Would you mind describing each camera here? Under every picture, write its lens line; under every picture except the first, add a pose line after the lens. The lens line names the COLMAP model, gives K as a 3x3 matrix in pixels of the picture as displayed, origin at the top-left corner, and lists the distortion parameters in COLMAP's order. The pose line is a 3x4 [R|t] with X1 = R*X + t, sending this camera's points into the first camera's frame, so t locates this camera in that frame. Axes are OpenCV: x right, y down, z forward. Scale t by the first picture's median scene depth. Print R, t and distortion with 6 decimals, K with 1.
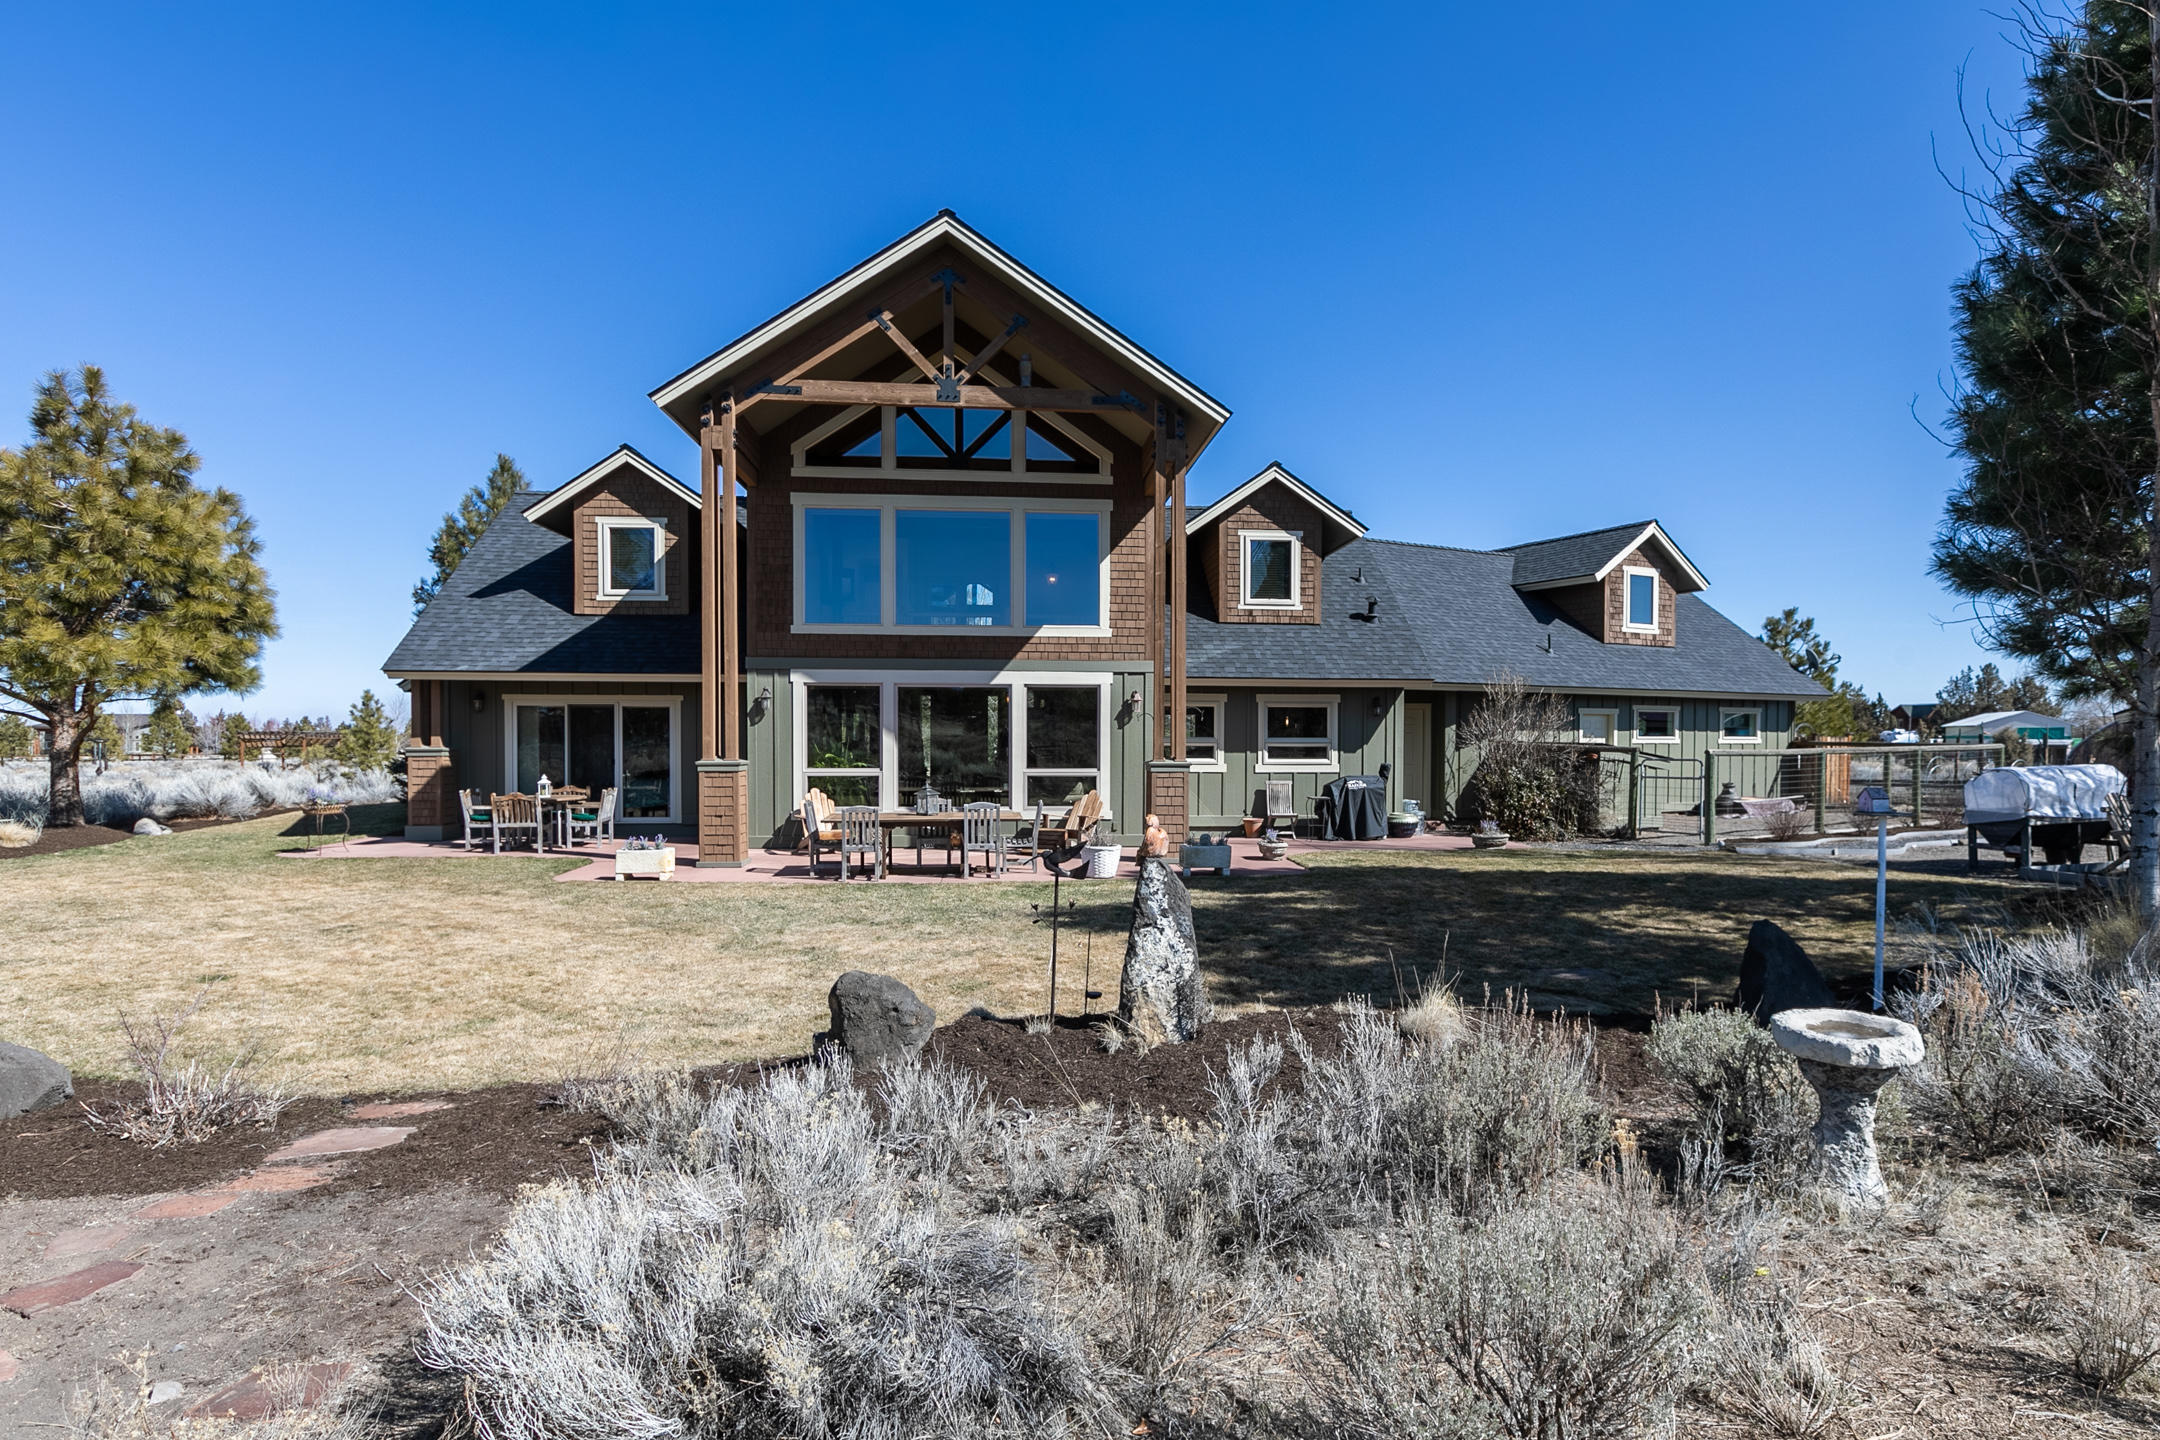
lens RADIAL K [[1097.7, 0, 1076.9], [0, 1097.7, 753.8], [0, 0, 1]] dist [0.009425, -0.002428]
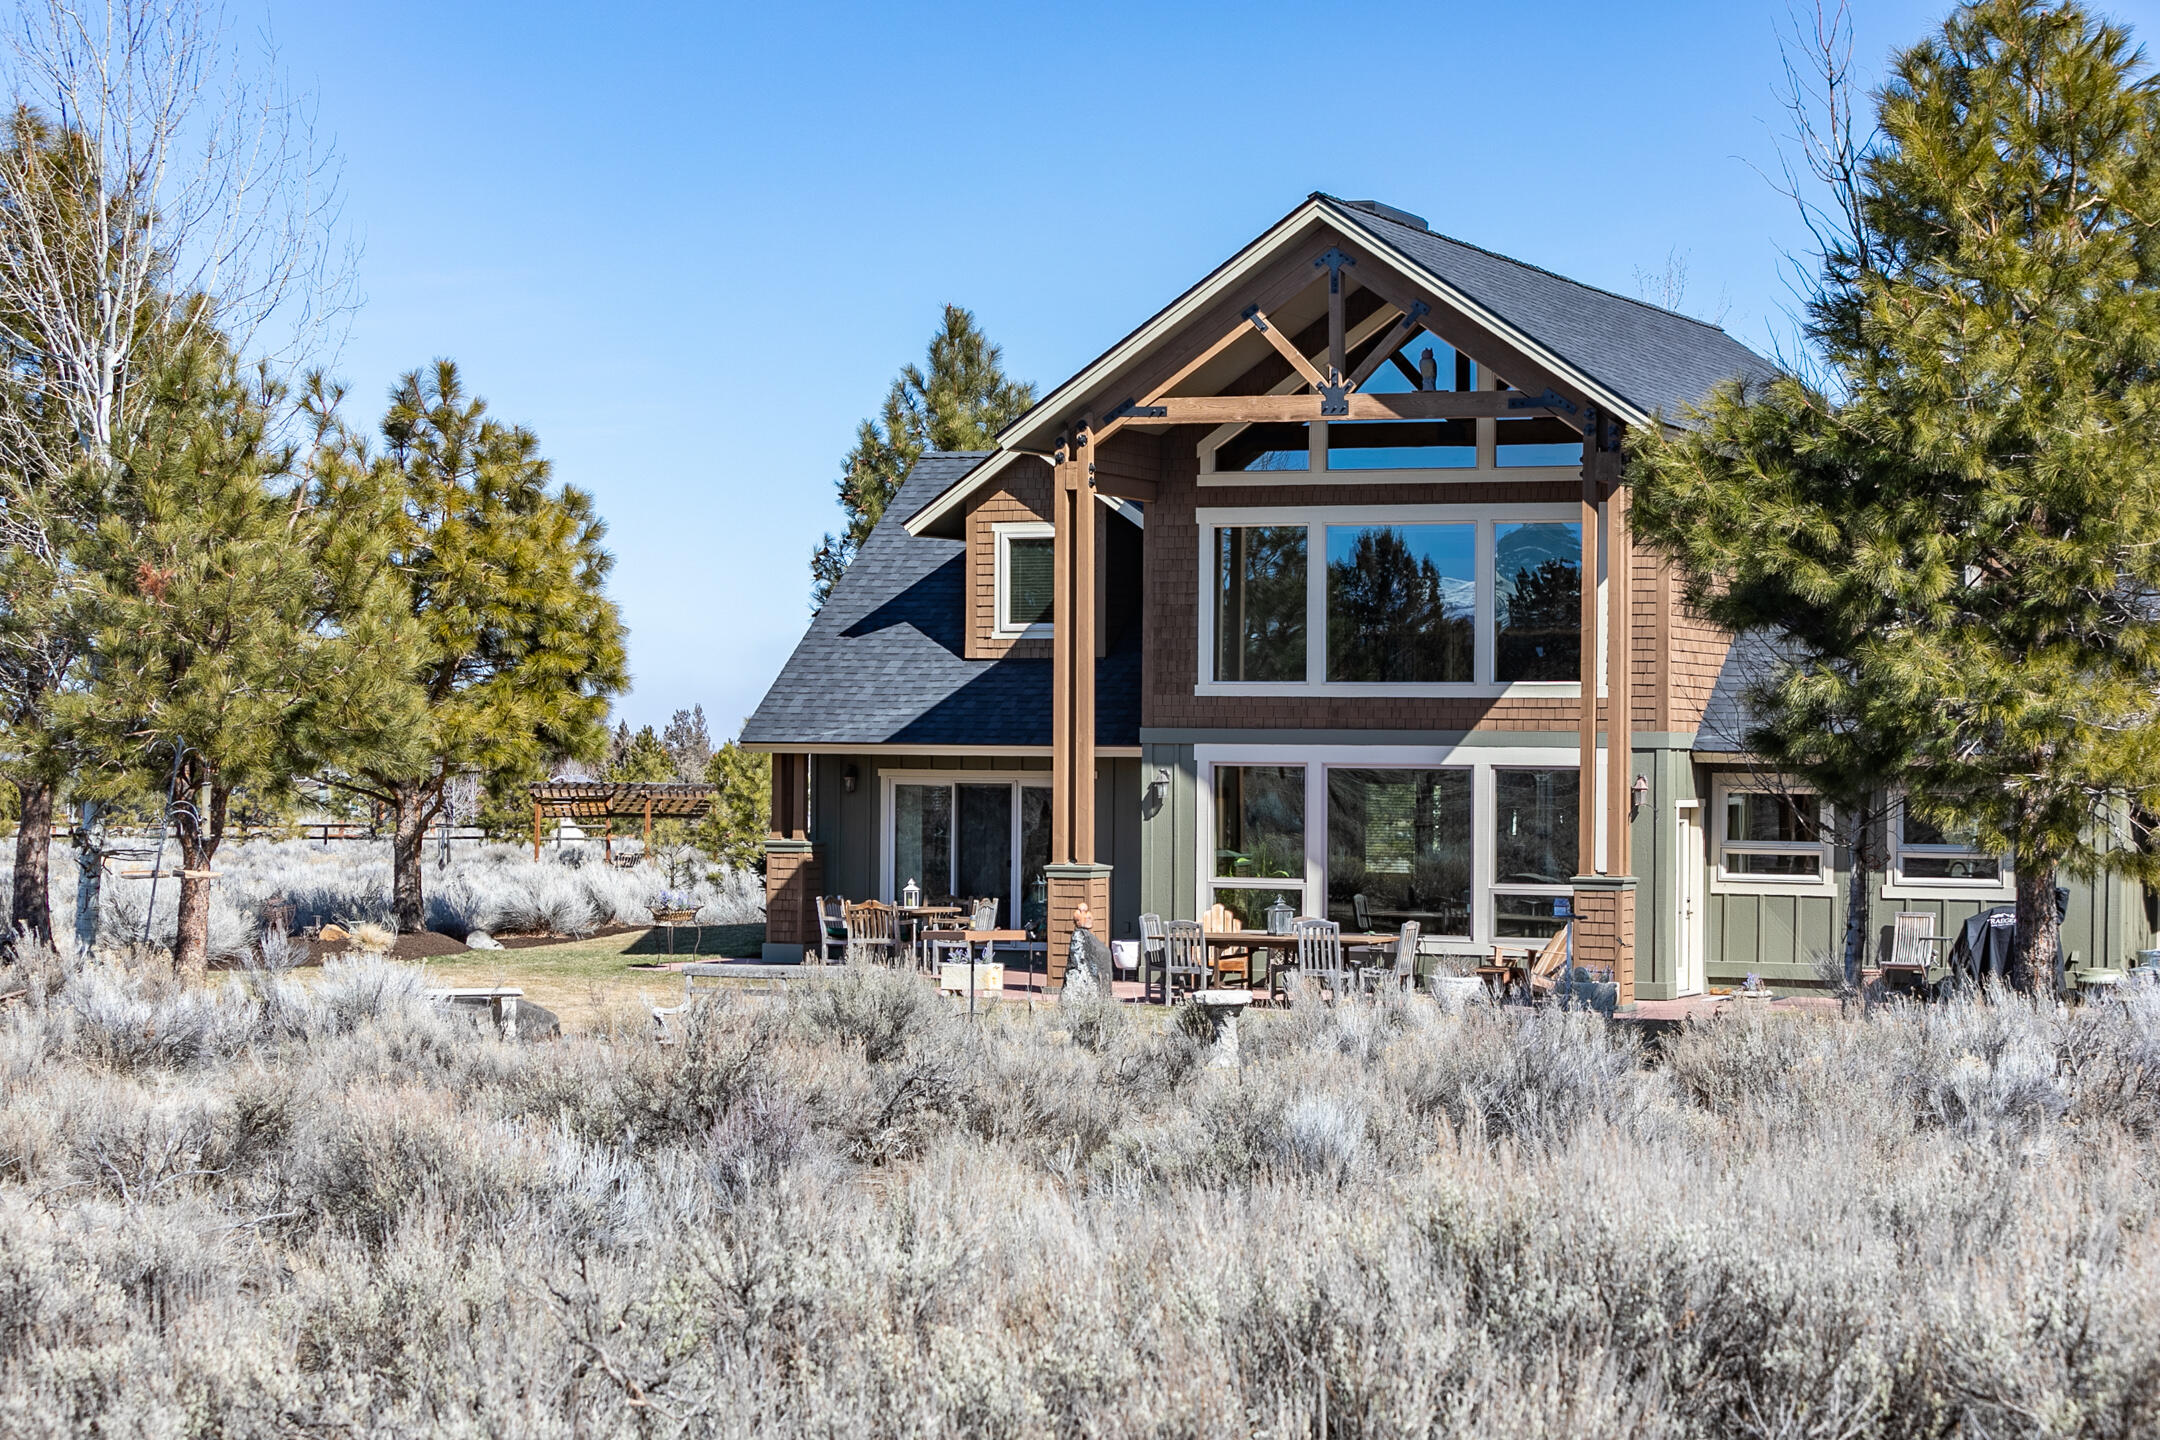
lens RADIAL K [[4364.9, 0, 1079.6], [0, 4364.9, 719.2], [0, 0, 1]] dist [0.257707, 0.000000]
pose [[0.872370, 0.000746, -0.488845, 1.064317], [-0.013893, 0.999633, -0.023267, -0.022246], [0.488648, 0.027089, 0.872060, -1.541214]]
